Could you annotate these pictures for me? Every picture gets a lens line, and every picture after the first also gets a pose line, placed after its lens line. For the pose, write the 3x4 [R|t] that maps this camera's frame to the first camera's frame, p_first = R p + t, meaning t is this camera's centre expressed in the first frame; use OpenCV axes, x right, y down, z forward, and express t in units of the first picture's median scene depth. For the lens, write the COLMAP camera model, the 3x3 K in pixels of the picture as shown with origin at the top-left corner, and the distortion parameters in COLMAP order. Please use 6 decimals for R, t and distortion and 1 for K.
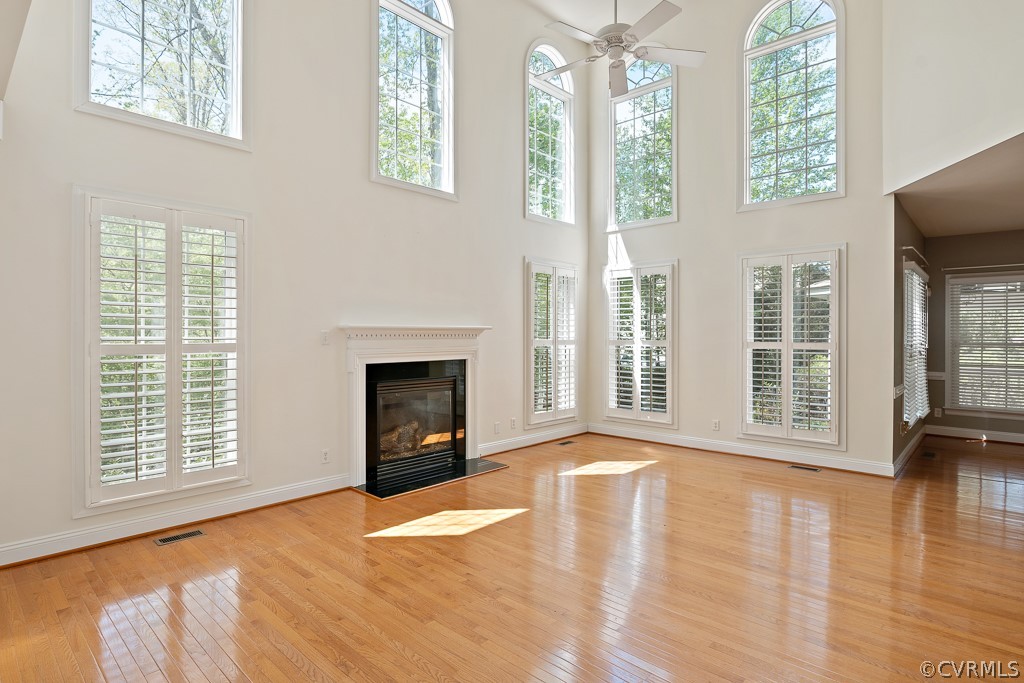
lens RADIAL K [[526.7, 0, 510.9], [0, 526.7, 333.6], [0, 0, 1]] dist [-0.013763, 0.002134]
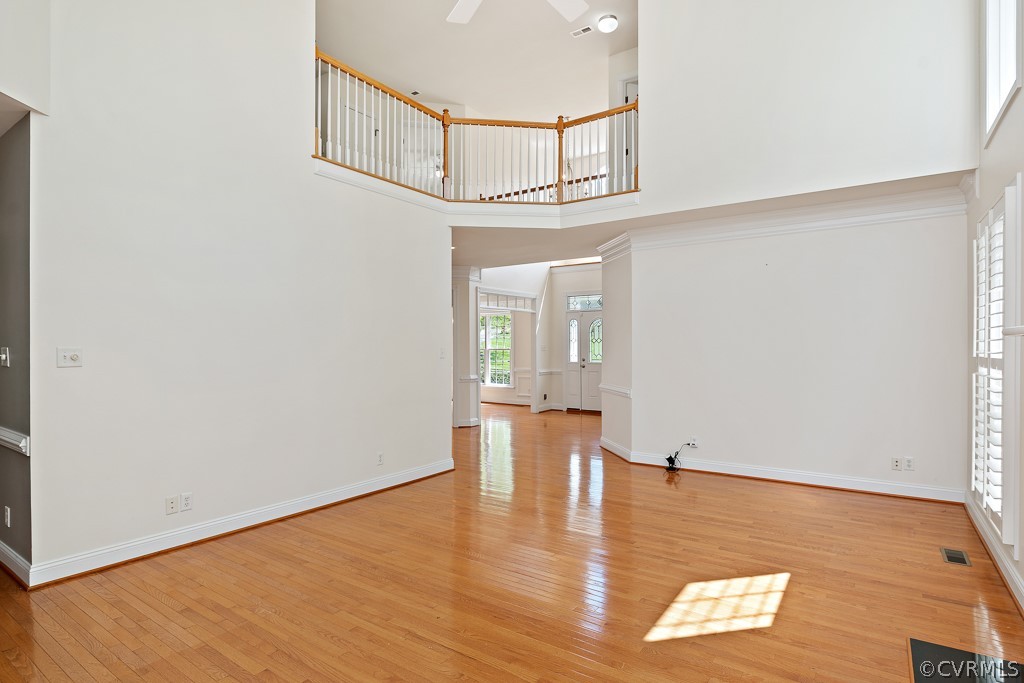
lens RADIAL K [[526.7, 0, 512.7], [0, 526.7, 345.3], [0, 0, 1]] dist [-0.013763, 0.002134]
pose [[-0.989717, -0.004260, -0.142974, 0.151610], [-0.004514, 0.999989, 0.001451, 0.000561], [0.142966, 0.002081, -0.989725, 0.882104]]
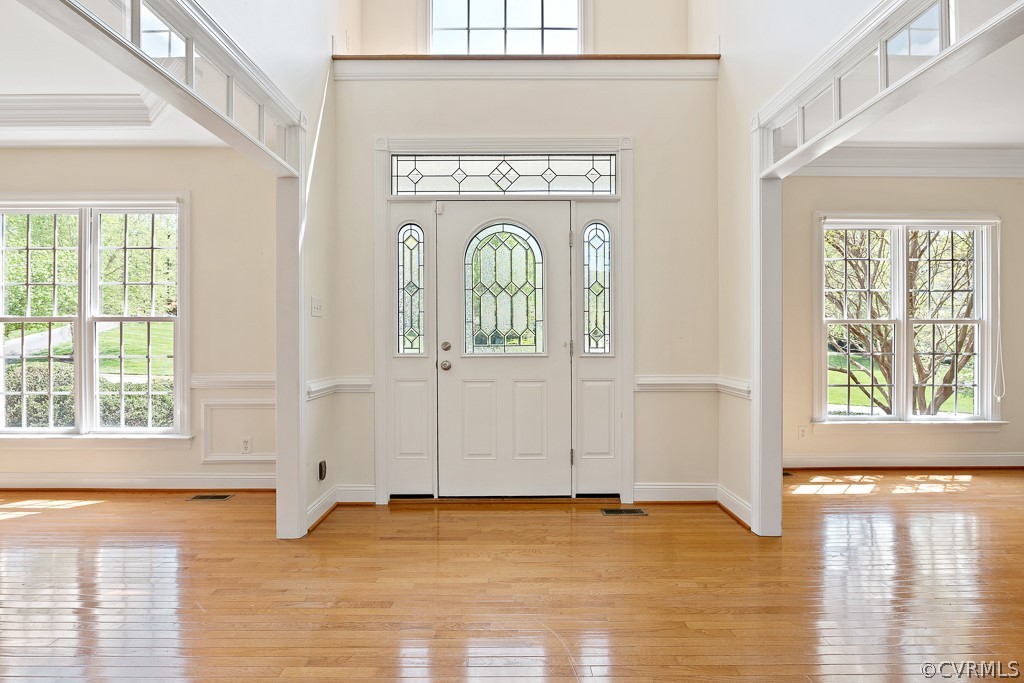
lens RADIAL K [[526.7, 0, 512.3], [0, 526.7, 341.3], [0, 0, 1]] dist [-0.013763, 0.002134]
pose [[-0.731939, -0.004943, -0.681352, 0.101674], [-0.006574, 0.999978, -0.000192, 0.016003], [0.681338, 0.004339, -0.731956, 0.448758]]
